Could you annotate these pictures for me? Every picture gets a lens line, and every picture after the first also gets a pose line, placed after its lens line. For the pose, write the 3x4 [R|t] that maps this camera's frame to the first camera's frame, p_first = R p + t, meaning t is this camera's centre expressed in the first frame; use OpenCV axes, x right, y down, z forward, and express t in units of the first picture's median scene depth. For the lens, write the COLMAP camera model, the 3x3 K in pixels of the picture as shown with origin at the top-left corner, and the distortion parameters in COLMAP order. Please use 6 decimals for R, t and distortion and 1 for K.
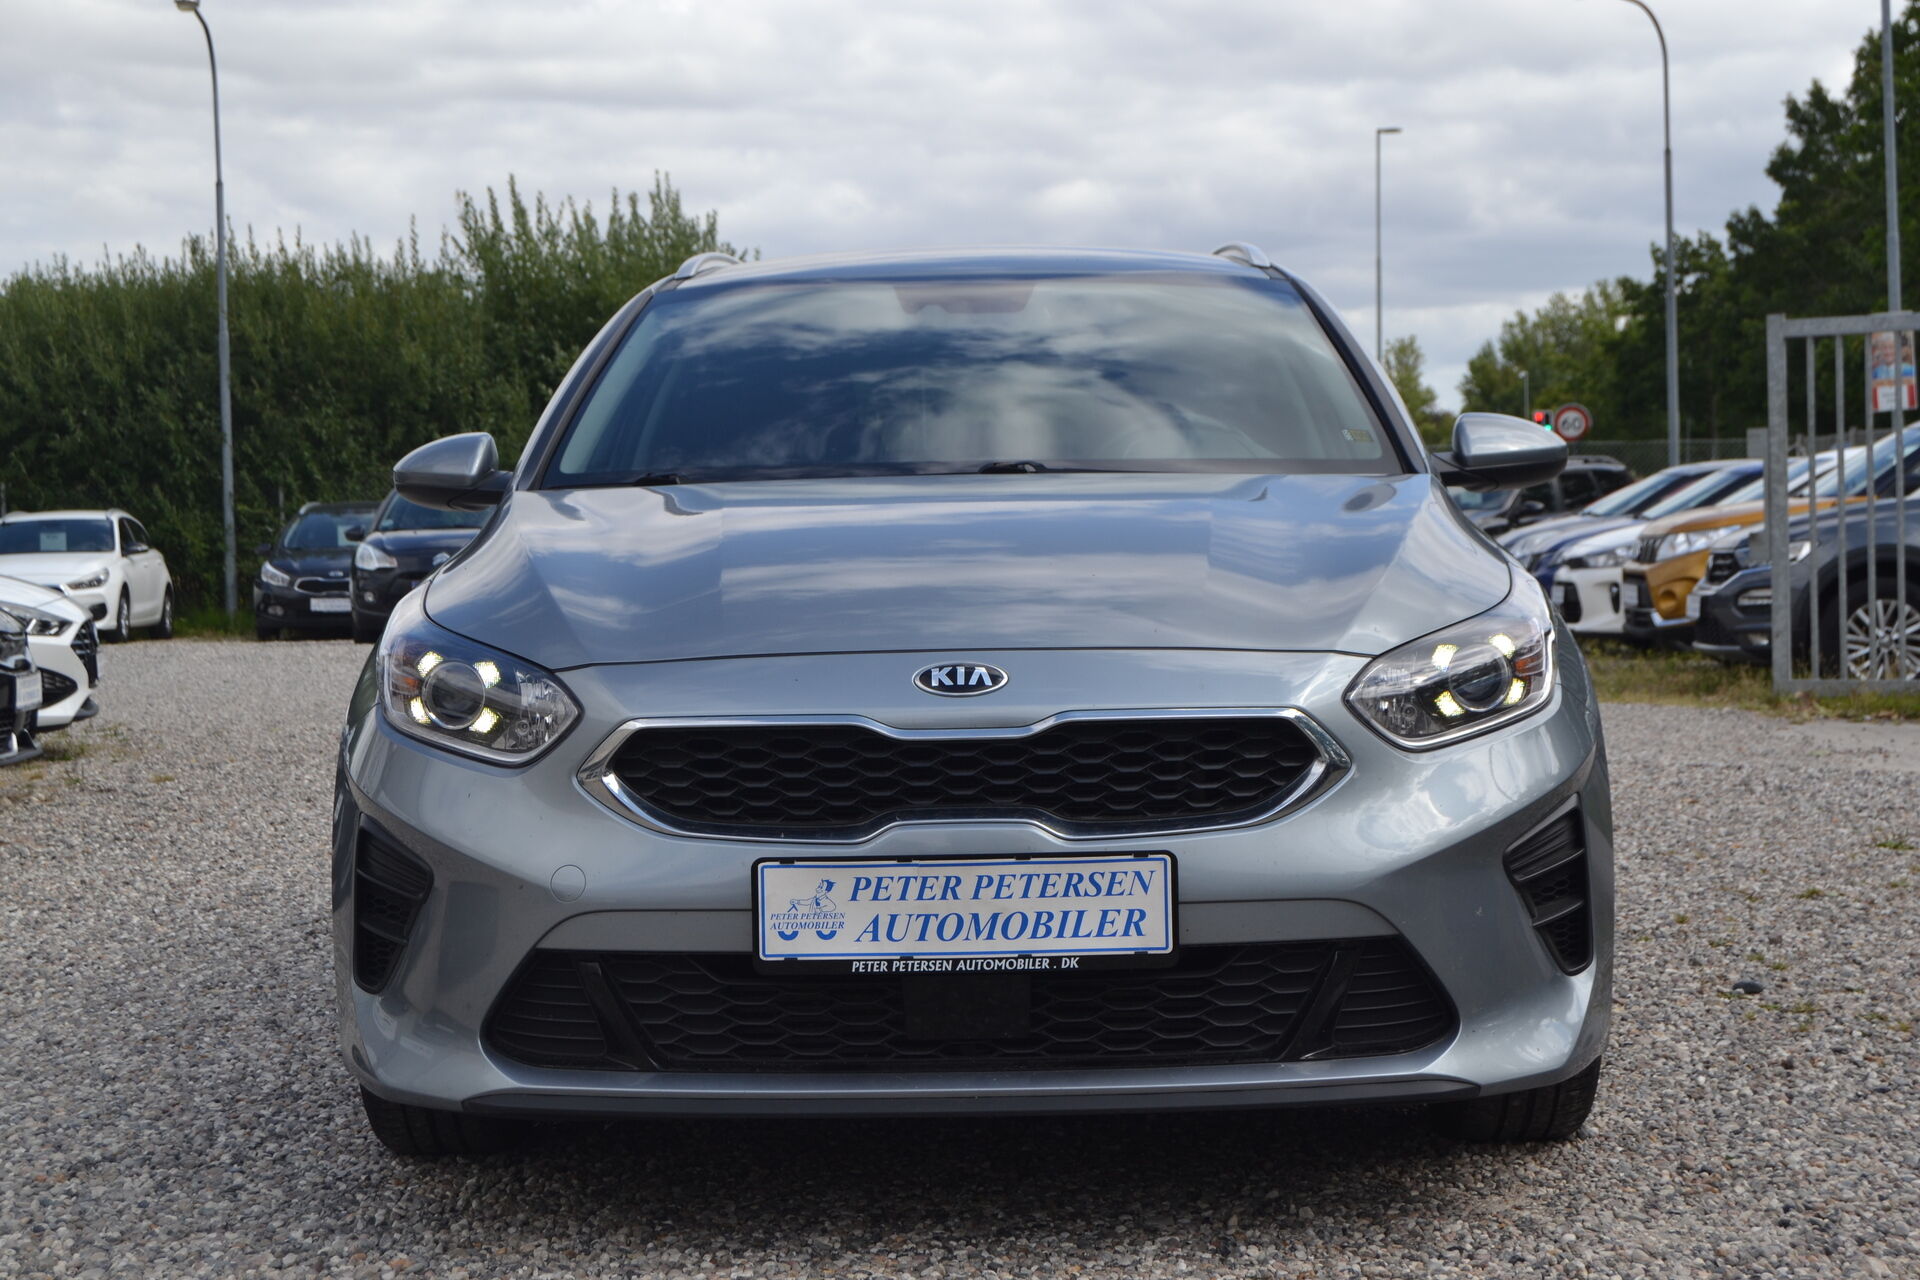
lens RADIAL K [[3000.7, 0, 960.0], [0, 3000.7, 640.0], [0, 0, 1]] dist [-0.158192, -0.017509]
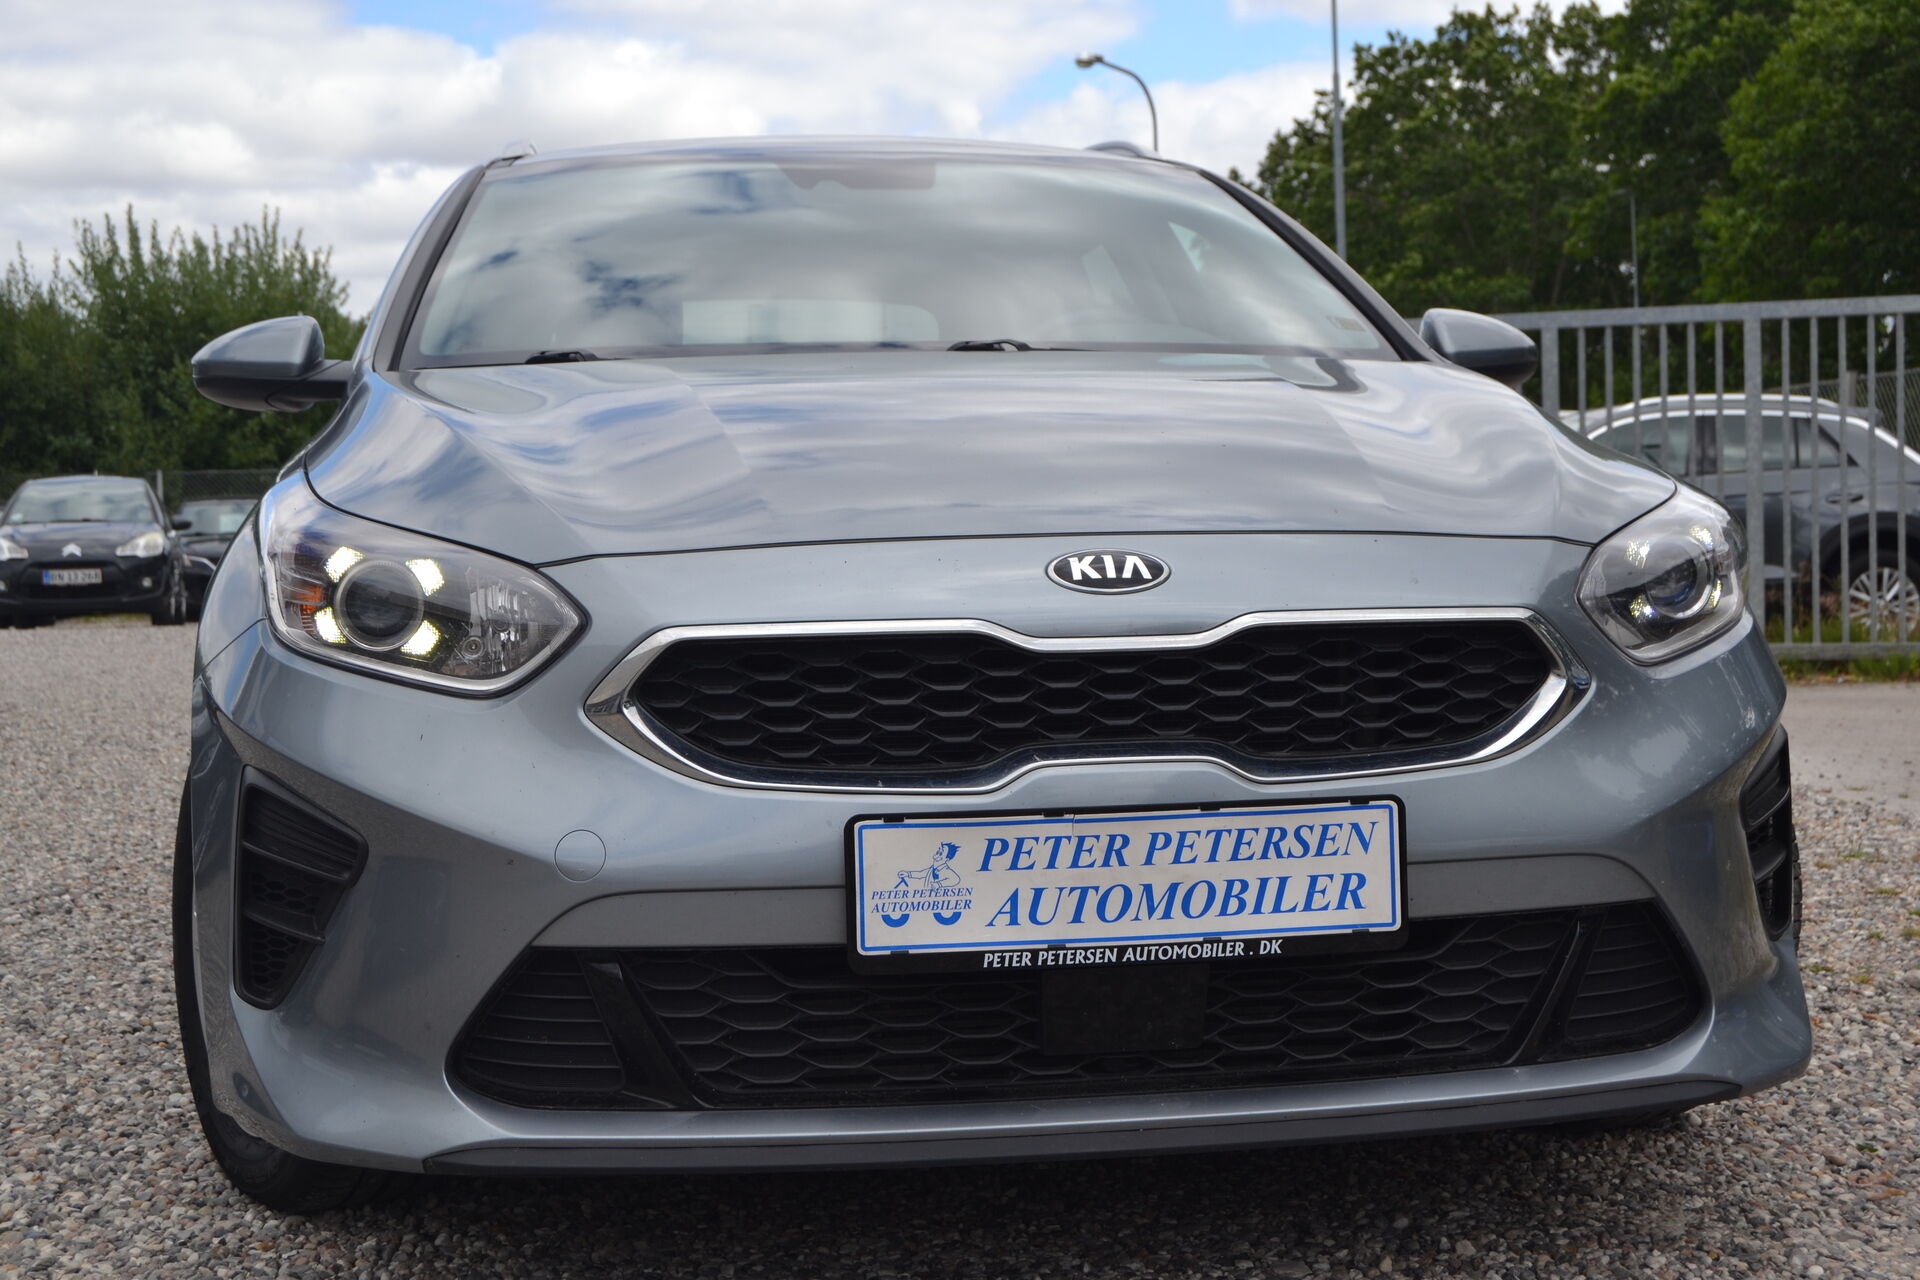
lens RADIAL K [[2536.4, 0, 960.0], [0, 2536.4, 640.0], [0, 0, 1]] dist [-0.079080, -0.078935]
pose [[0.983698, -0.005781, 0.179738, -0.151168], [0.005286, 0.999981, 0.003231, 0.028157], [-0.179753, -0.002228, 0.983709, 0.386460]]
